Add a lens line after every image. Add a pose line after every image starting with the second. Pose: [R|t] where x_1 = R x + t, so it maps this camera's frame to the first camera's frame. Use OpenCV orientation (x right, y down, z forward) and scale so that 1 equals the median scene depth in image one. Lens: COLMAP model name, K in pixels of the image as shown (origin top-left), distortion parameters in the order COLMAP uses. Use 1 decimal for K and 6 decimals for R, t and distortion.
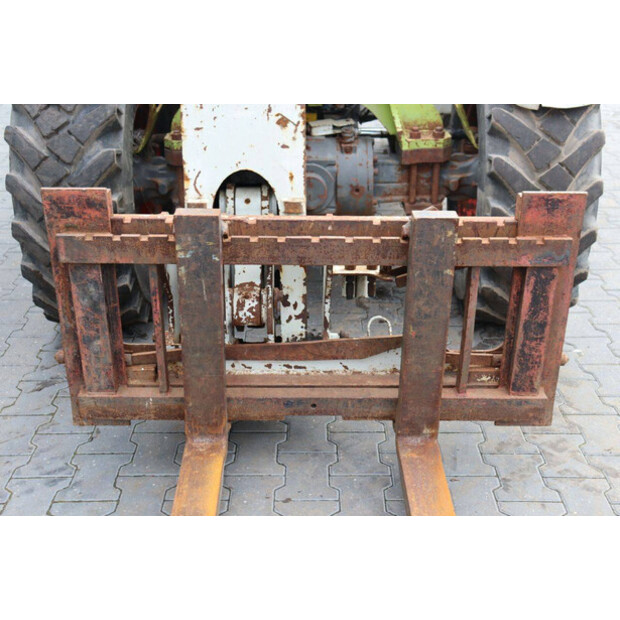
lens RADIAL K [[822.2, 0, 309.5], [0, 822.2, 310.0], [0, 0, 1]] dist [0.020435, 0.000000]
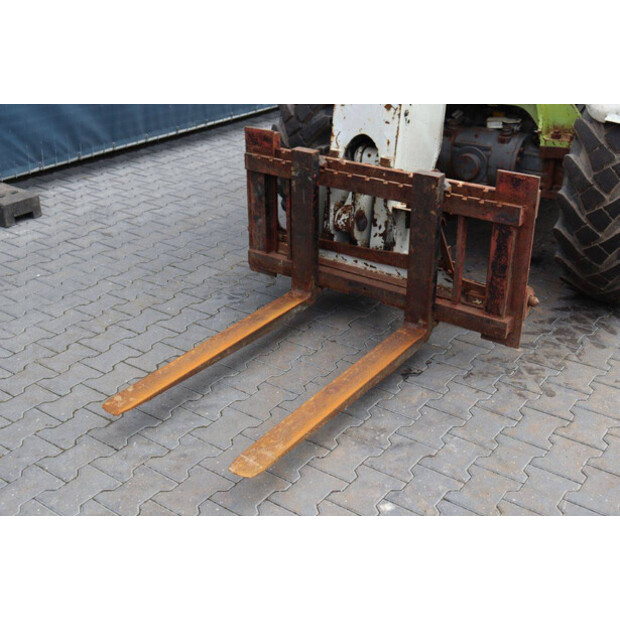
lens RADIAL K [[822.2, 0, 310.5], [0, 822.2, 310.3], [0, 0, 1]] dist [0.020435, 0.000000]
pose [[0.794862, 0.245247, -0.555020, 0.796774], [-0.245970, 0.966390, 0.074758, 0.064229], [0.554701, 0.077096, 0.828471, -0.344270]]
